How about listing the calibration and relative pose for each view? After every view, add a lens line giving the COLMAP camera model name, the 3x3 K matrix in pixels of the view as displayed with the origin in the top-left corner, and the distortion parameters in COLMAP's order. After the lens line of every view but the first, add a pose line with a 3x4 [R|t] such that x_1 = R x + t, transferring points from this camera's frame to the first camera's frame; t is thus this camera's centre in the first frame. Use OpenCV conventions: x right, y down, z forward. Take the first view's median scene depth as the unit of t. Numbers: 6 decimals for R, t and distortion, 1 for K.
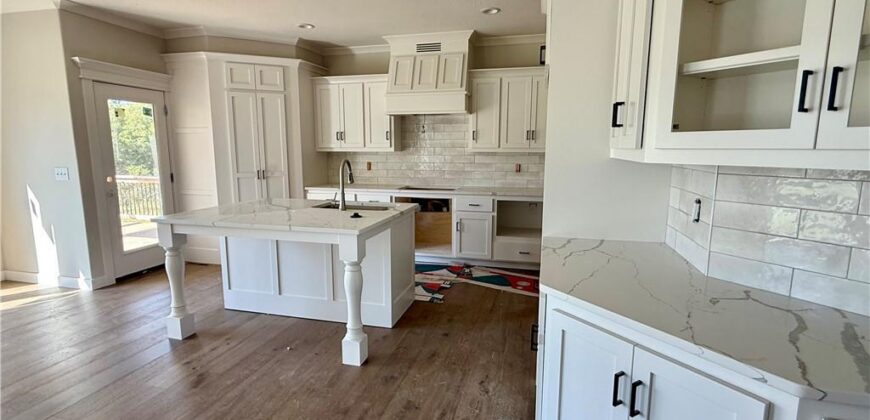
lens RADIAL K [[416.2, 0, 433.9], [0, 416.2, 210.2], [0, 0, 1]] dist [0.000533, 0.000073]
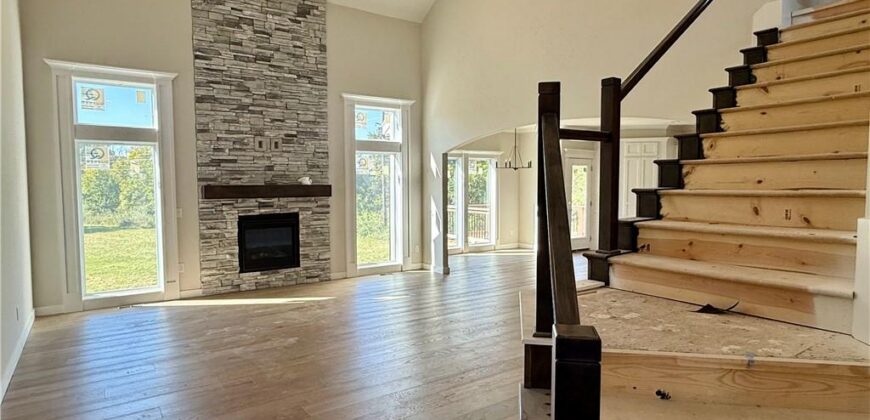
lens RADIAL K [[483.3, 0, 432.0], [0, 483.3, 211.1], [0, 0, 1]] dist [0.000486, -0.002238]
pose [[0.763816, 0.036417, -0.644405, 0.235697], [-0.095874, 0.993732, -0.057481, 0.153816], [0.638273, 0.105687, 0.762520, -1.143418]]
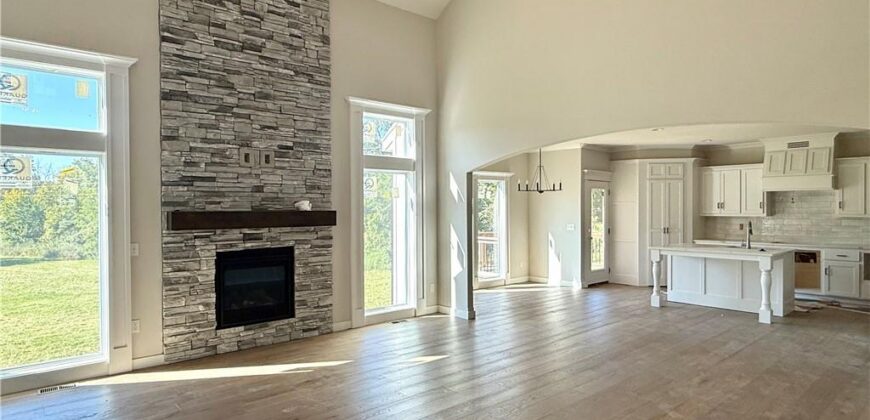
lens RADIAL K [[483.3, 0, 432.1], [0, 483.3, 211.6], [0, 0, 1]] dist [0.000486, -0.002238]
pose [[0.825964, 0.000059, -0.563723, -0.117270], [-0.081858, 0.989414, -0.119834, 0.140747], [0.557748, 0.145123, 0.817225, -1.039655]]
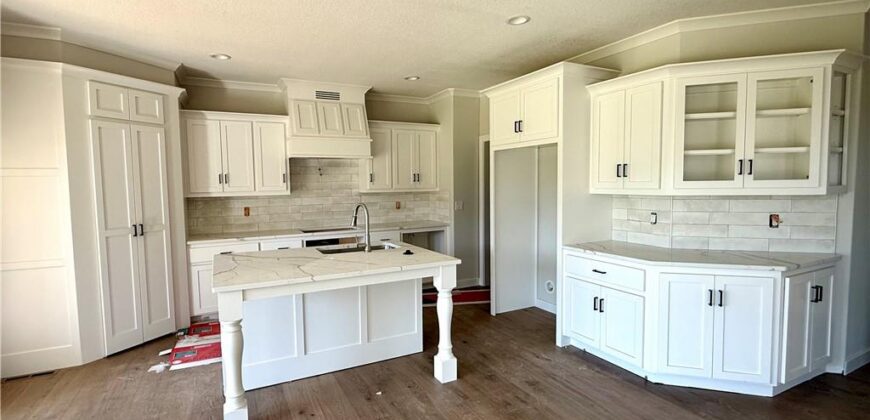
lens RADIAL K [[416.2, 0, 436.3], [0, 416.2, 209.0], [0, 0, 1]] dist [0.000533, 0.000073]
pose [[0.737288, -0.054142, 0.673406, -0.539423], [0.116062, 0.992115, -0.047307, -0.025301], [-0.665534, 0.113035, 0.737758, 0.076059]]
